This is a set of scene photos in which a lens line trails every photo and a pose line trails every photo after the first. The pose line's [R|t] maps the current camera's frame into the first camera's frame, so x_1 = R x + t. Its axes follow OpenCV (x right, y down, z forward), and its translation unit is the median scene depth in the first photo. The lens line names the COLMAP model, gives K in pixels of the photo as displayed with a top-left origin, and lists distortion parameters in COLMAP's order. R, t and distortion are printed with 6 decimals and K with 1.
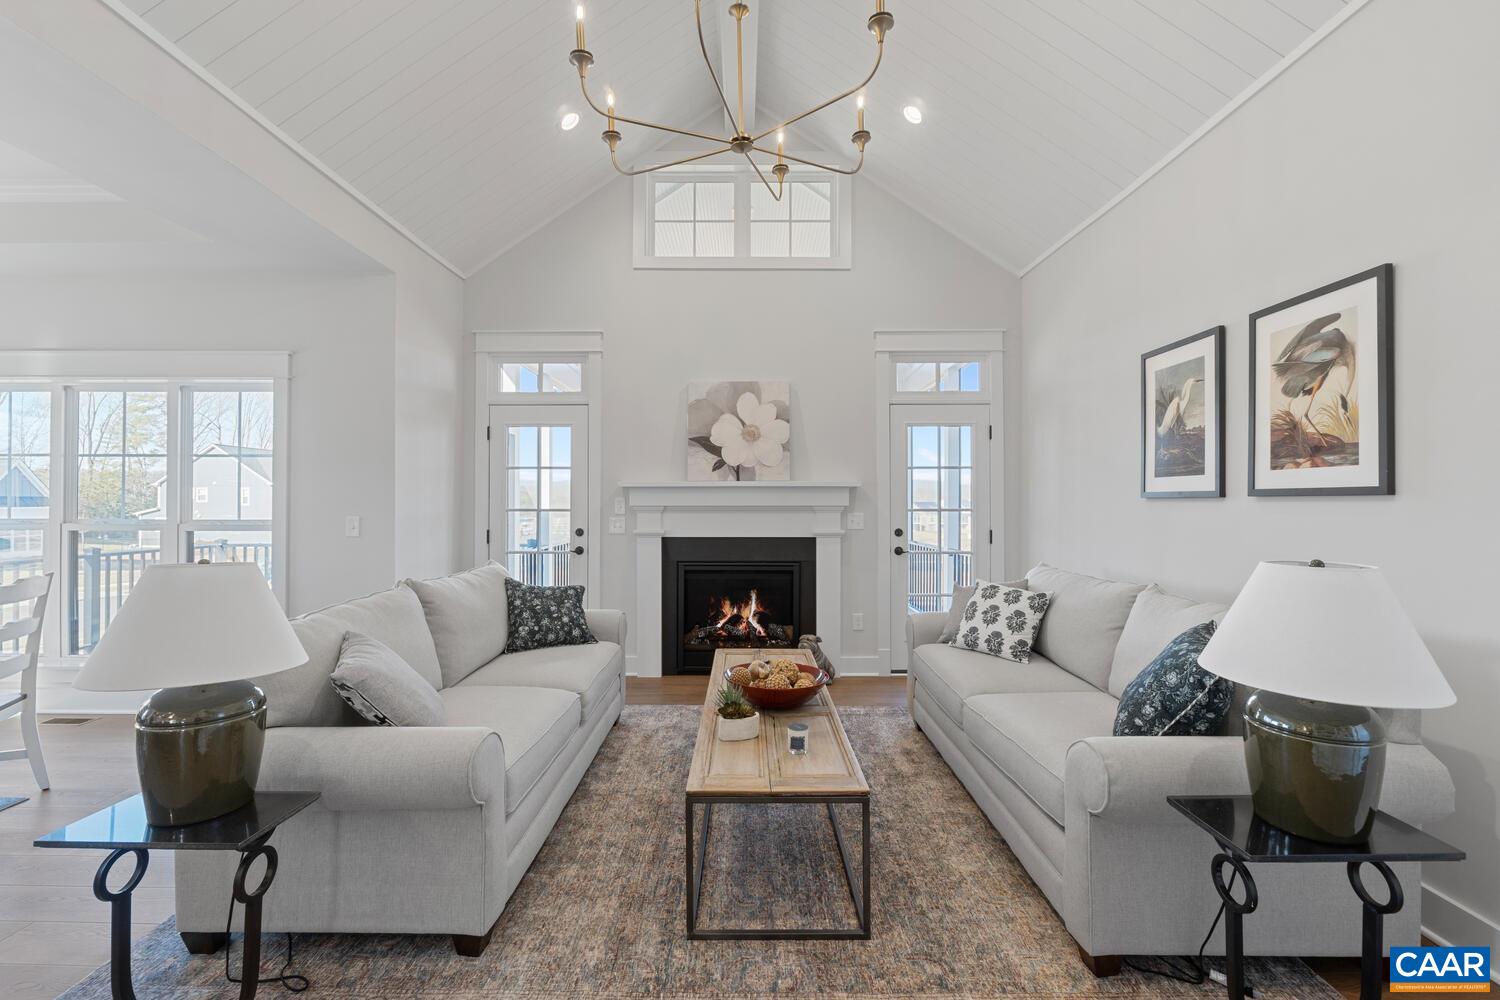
lens RADIAL K [[652.3, 0, 750.5], [0, 652.3, 500.9], [0, 0, 1]] dist [-0.016829, 0.002485]
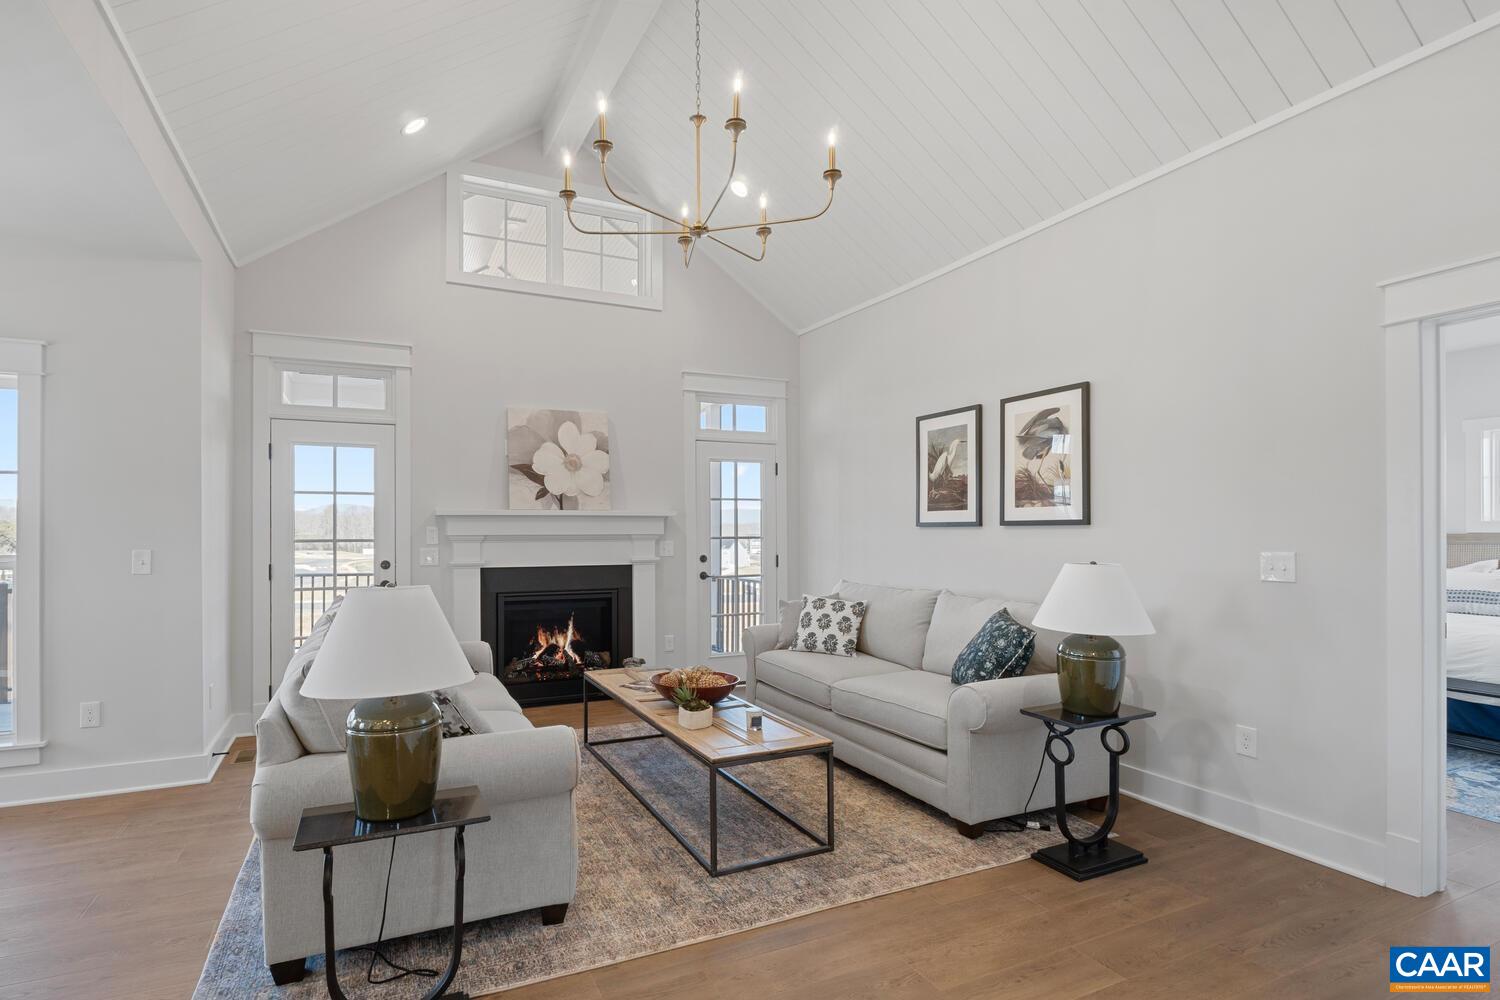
lens RADIAL K [[712.0, 0, 732.3], [0, 712.0, 529.4], [0, 0, 1]] dist [-0.017101, 0.000425]
pose [[0.905770, -0.001937, 0.423766, -0.366939], [0.002387, 0.999997, -0.000530, 0.000787], [-0.423764, 0.001491, 0.905771, -0.150885]]
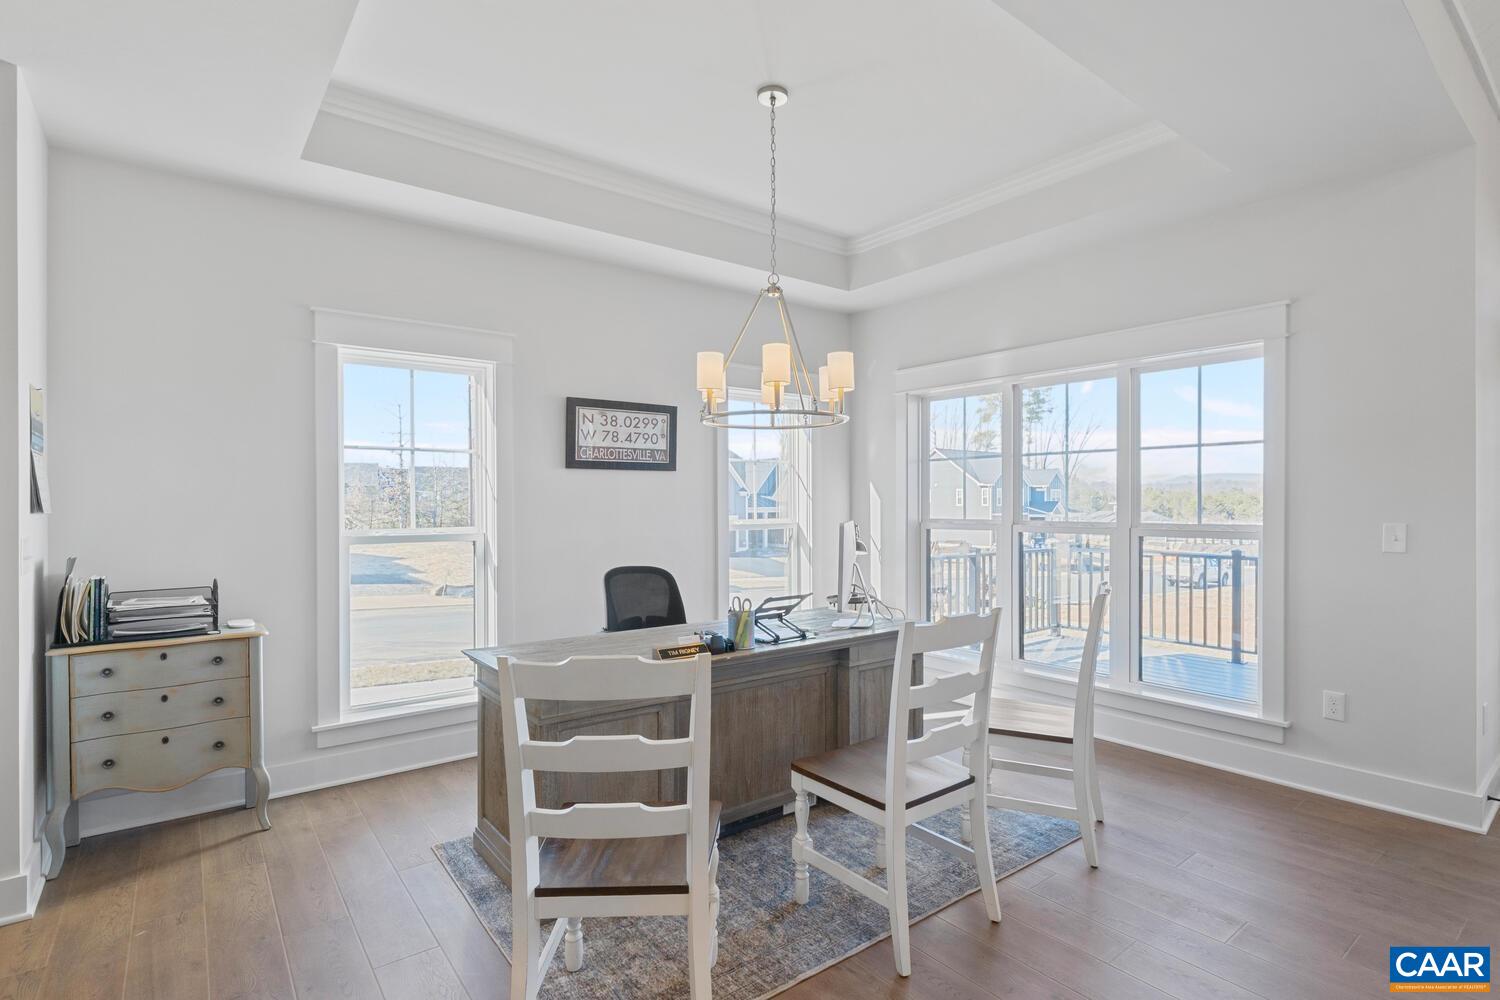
lens RADIAL K [[752.0, 0, 765.2], [0, 752.0, 509.5], [0, 0, 1]] dist [-0.001825, 0.000495]
pose [[0.613357, 0.003706, -0.789797, -0.463599], [0.005046, 0.999950, 0.008611, -0.000073], [0.789789, -0.009267, 0.613308, -0.013475]]
